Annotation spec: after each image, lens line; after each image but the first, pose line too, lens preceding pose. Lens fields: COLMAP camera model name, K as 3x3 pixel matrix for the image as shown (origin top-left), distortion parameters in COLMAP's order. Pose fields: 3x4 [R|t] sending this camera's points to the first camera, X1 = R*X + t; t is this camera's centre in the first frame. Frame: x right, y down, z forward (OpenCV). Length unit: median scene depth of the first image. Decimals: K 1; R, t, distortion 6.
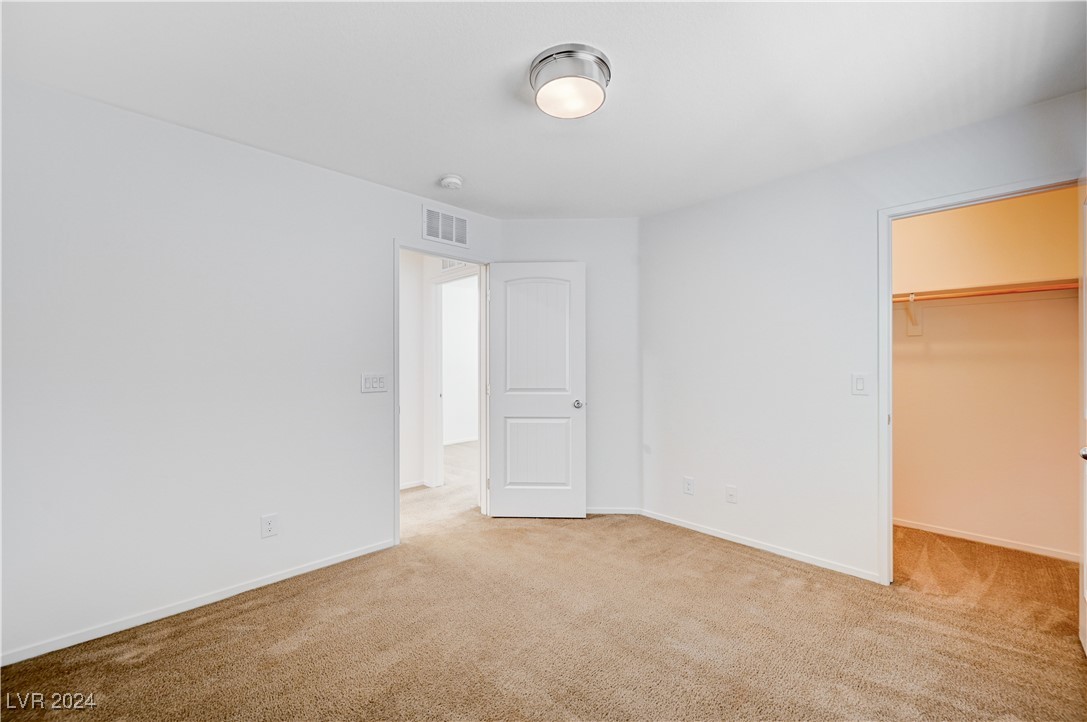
lens RADIAL K [[436.8, 0, 543.5], [0, 436.8, 361.0], [0, 0, 1]] dist [-0.002325, 0.000023]
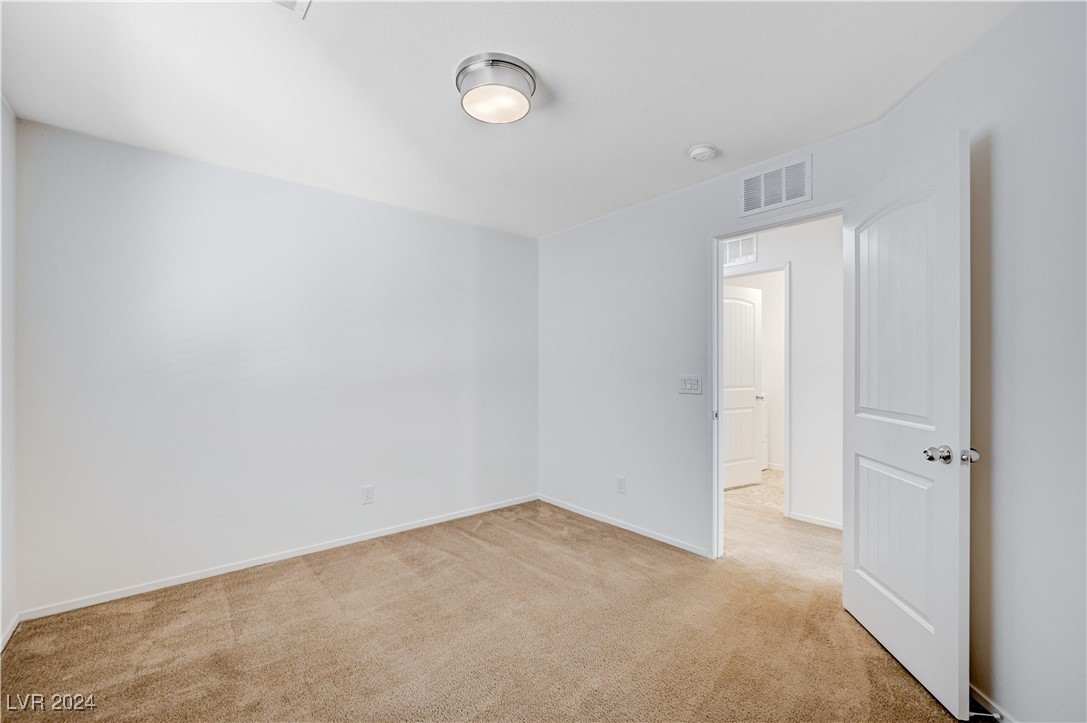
lens RADIAL K [[472.2, 0, 543.5], [0, 472.2, 361.5], [0, 0, 1]] dist [-0.000112, -0.000016]
pose [[-0.089766, -0.005362, -0.995948, 0.663242], [0.008527, 0.999945, -0.006152, 0.001064], [0.995926, -0.009045, -0.089715, 0.691151]]
